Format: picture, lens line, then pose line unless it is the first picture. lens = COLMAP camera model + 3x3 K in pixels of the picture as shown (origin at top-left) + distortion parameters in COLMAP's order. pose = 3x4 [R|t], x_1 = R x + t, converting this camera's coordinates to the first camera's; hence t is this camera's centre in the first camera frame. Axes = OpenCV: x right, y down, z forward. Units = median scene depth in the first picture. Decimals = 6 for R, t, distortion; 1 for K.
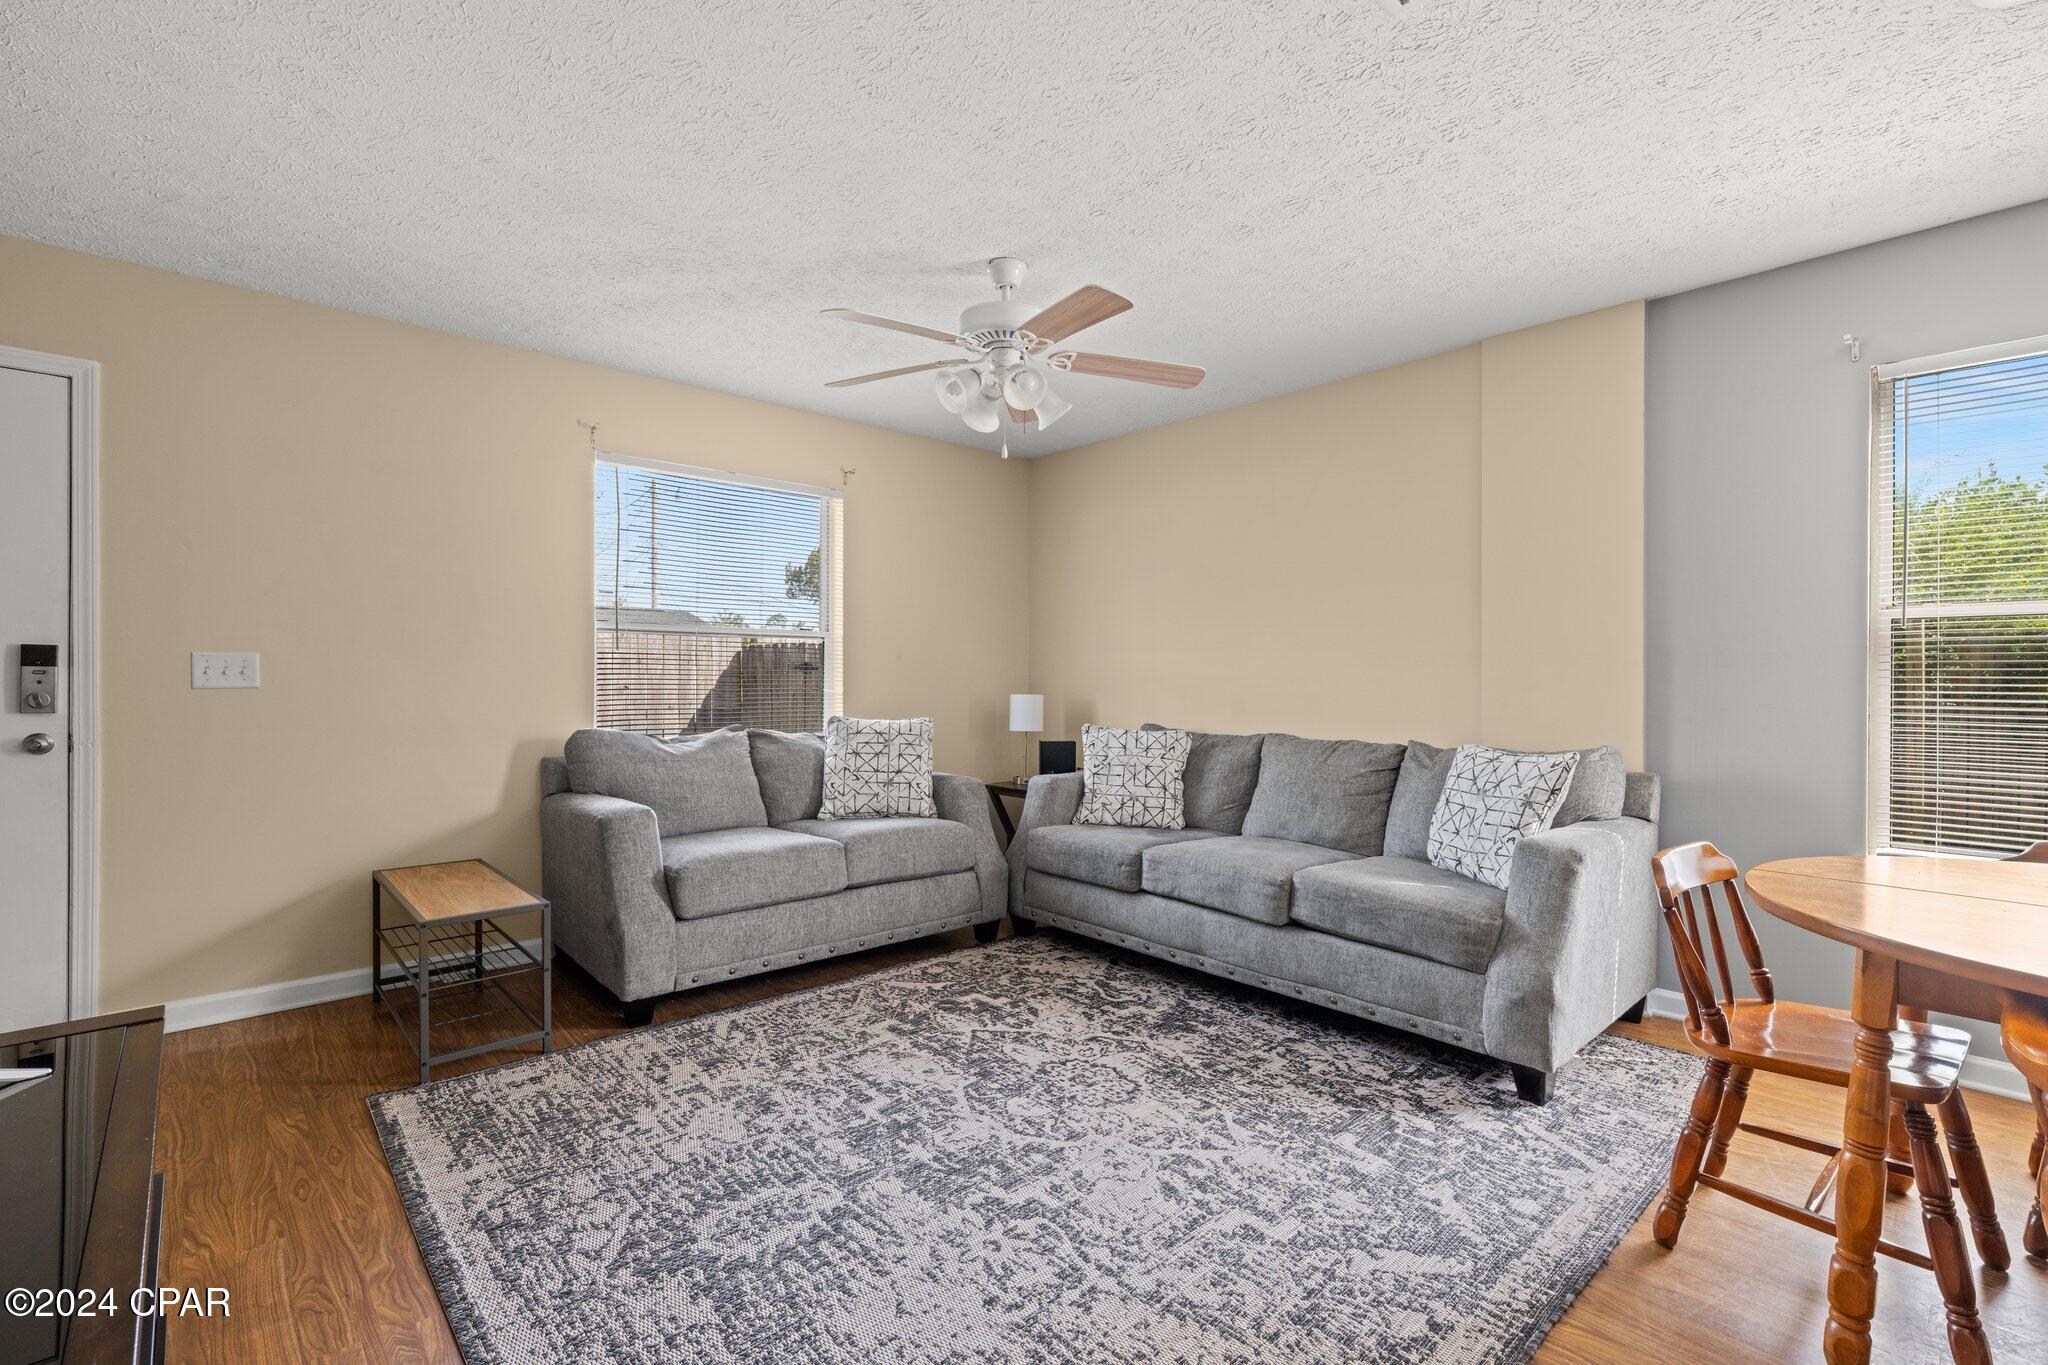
lens RADIAL K [[903.6, 0, 1024.0], [0, 903.6, 682.5], [0, 0, 1]] dist [-0.000225, -0.000019]
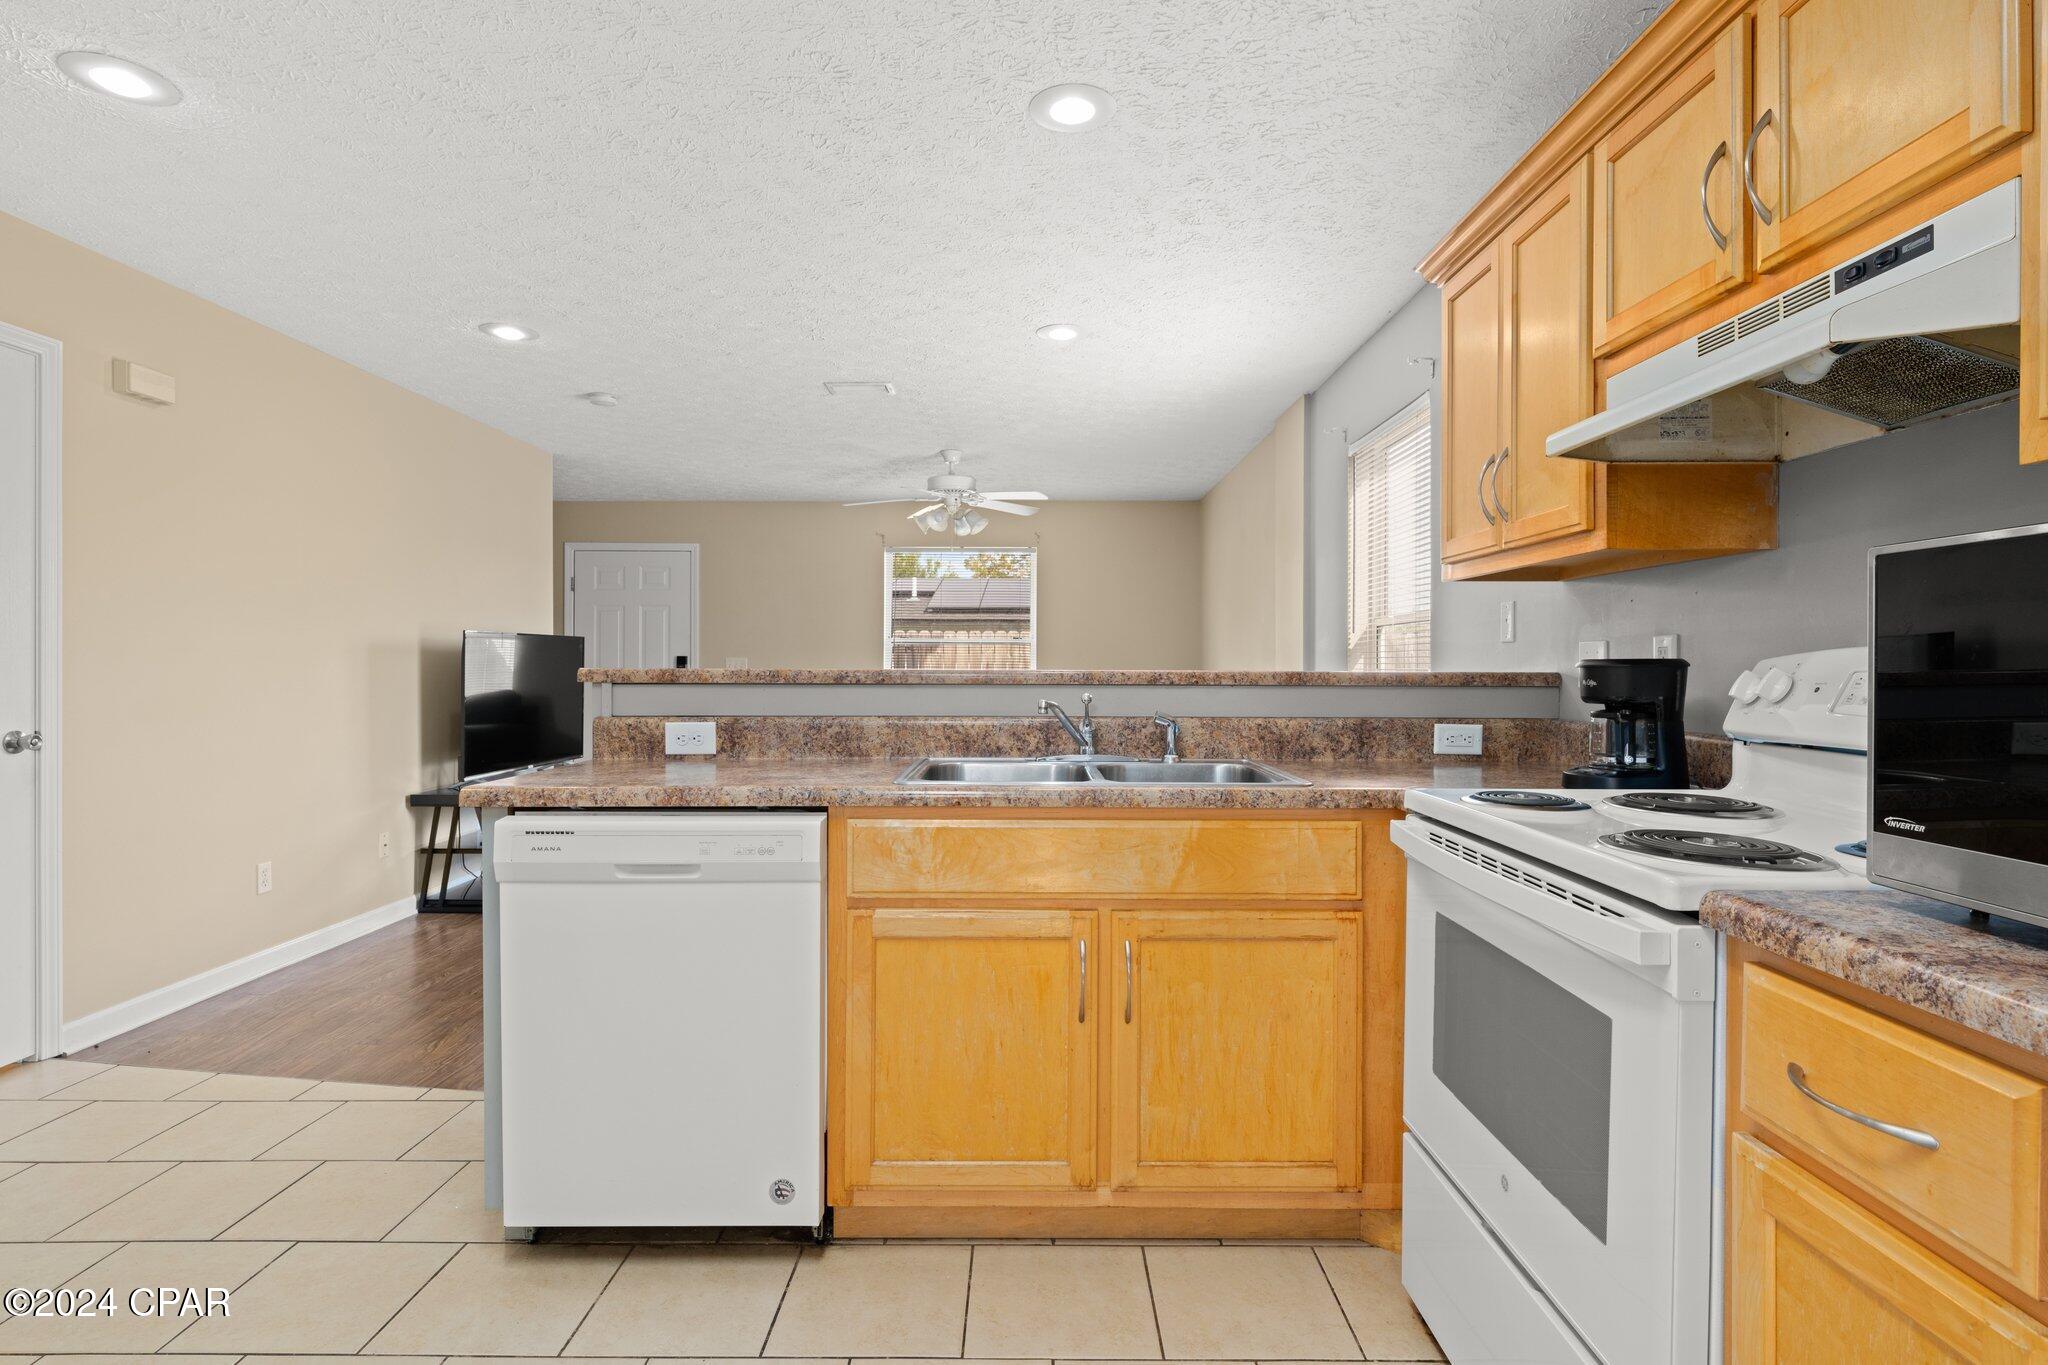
lens RADIAL K [[1020.0, 0, 1021.5], [0, 1020.0, 675.2], [0, 0, 1]] dist [-0.000512, -0.001369]
pose [[0.735152, 0.004852, -0.677885, 1.372296], [-0.002434, 0.999987, 0.004518, -0.003371], [0.677898, -0.001671, 0.735154, -0.416667]]
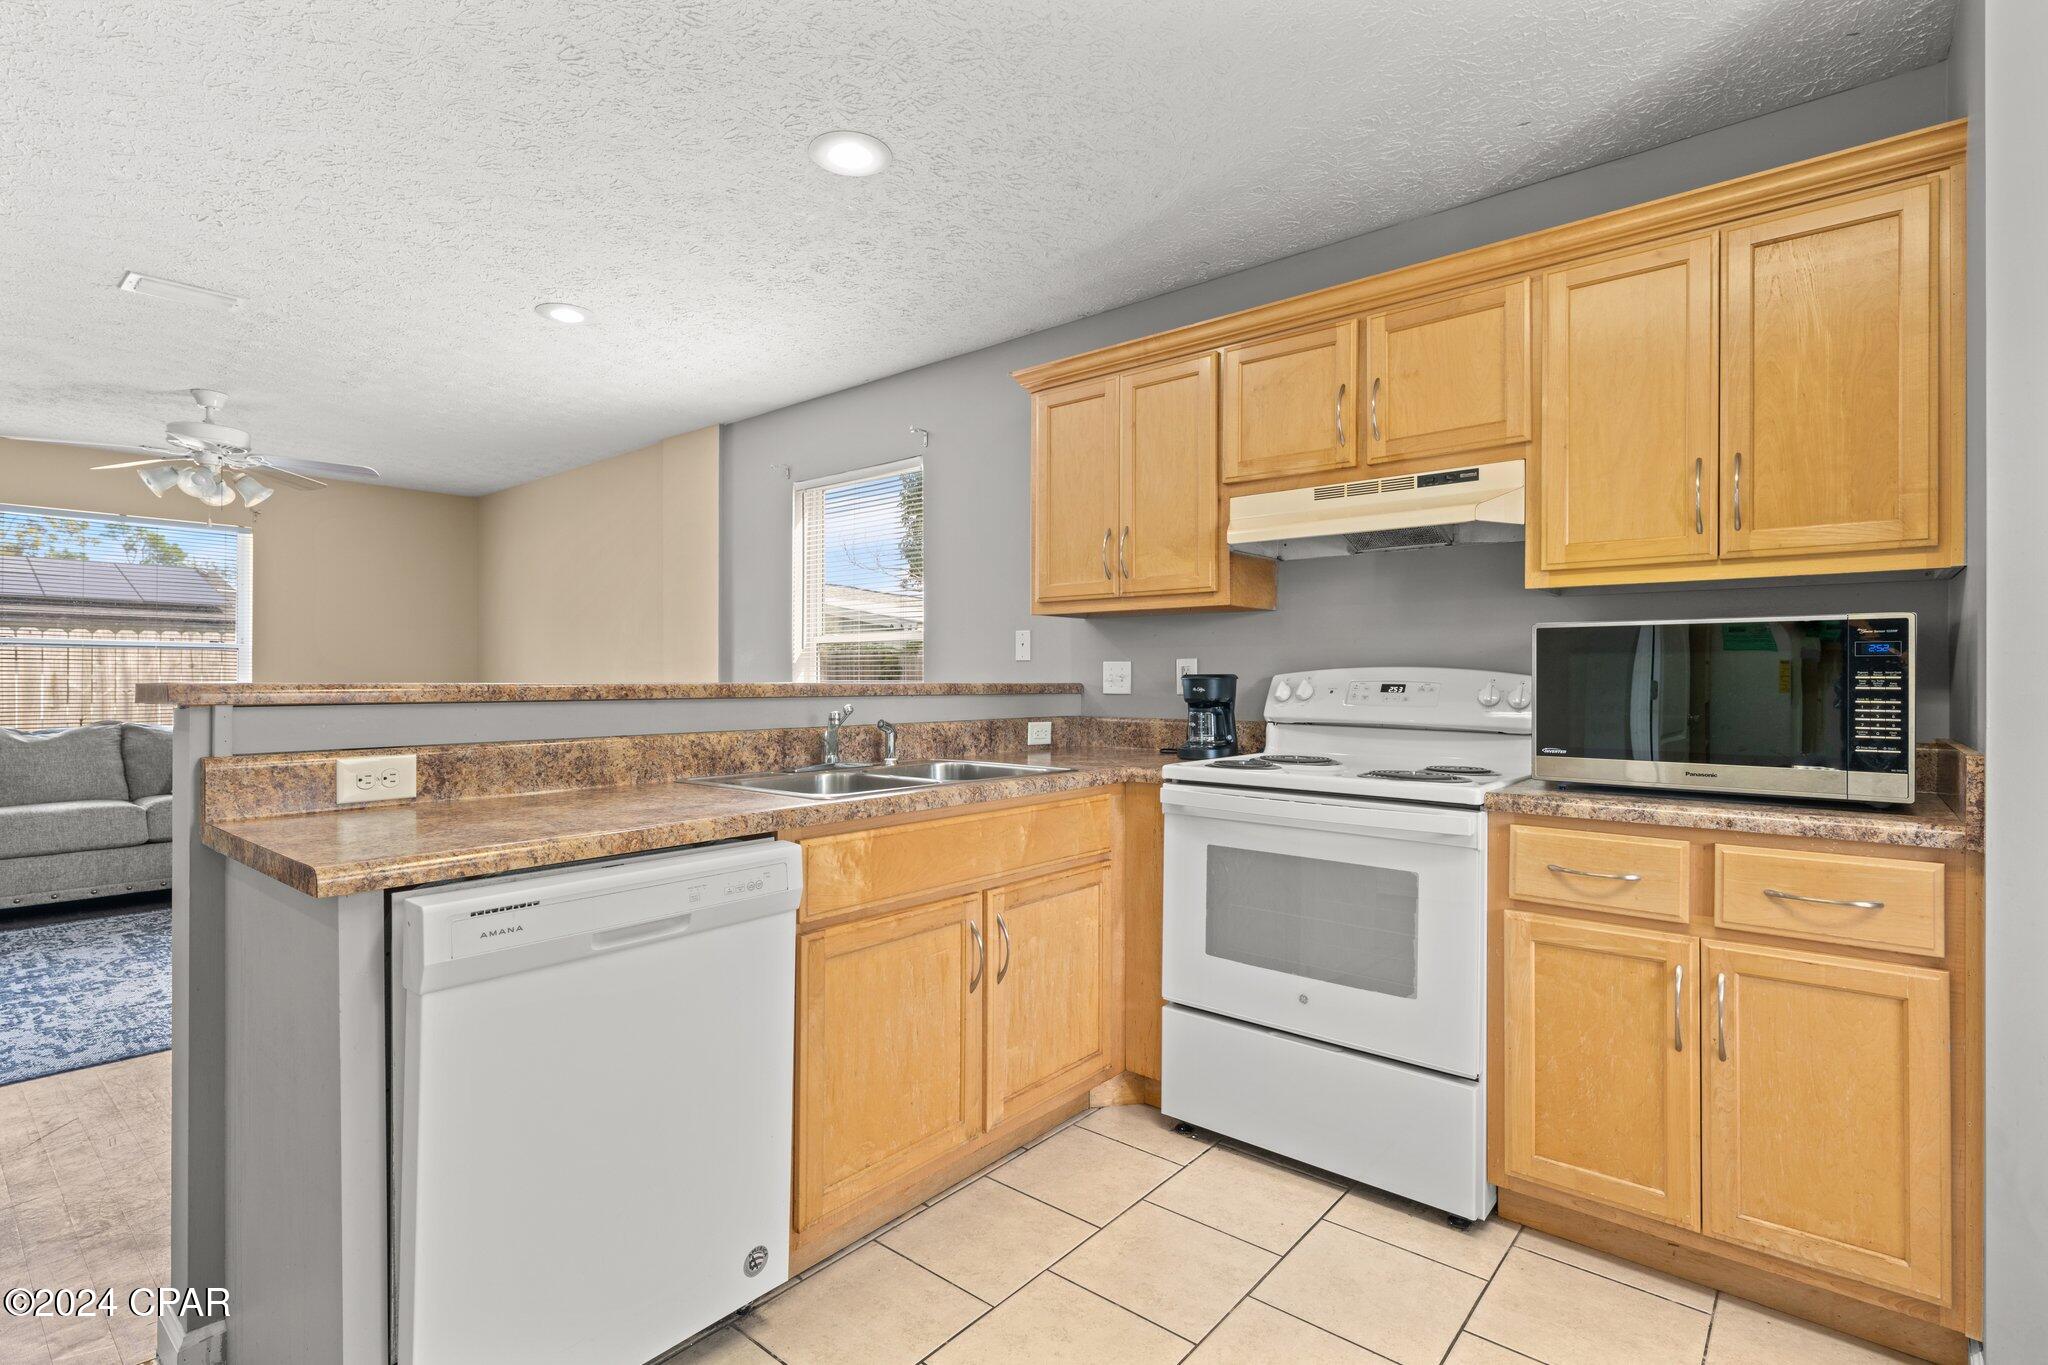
lens RADIAL K [[967.7, 0, 1024.0], [0, 967.7, 682.5], [0, 0, 1]] dist [0.001241, 0.000421]
pose [[0.991720, -0.001876, 0.128402, 0.940717], [0.001785, 0.999998, 0.000822, -0.004366], [-0.128403, -0.000587, 0.991722, -0.600027]]
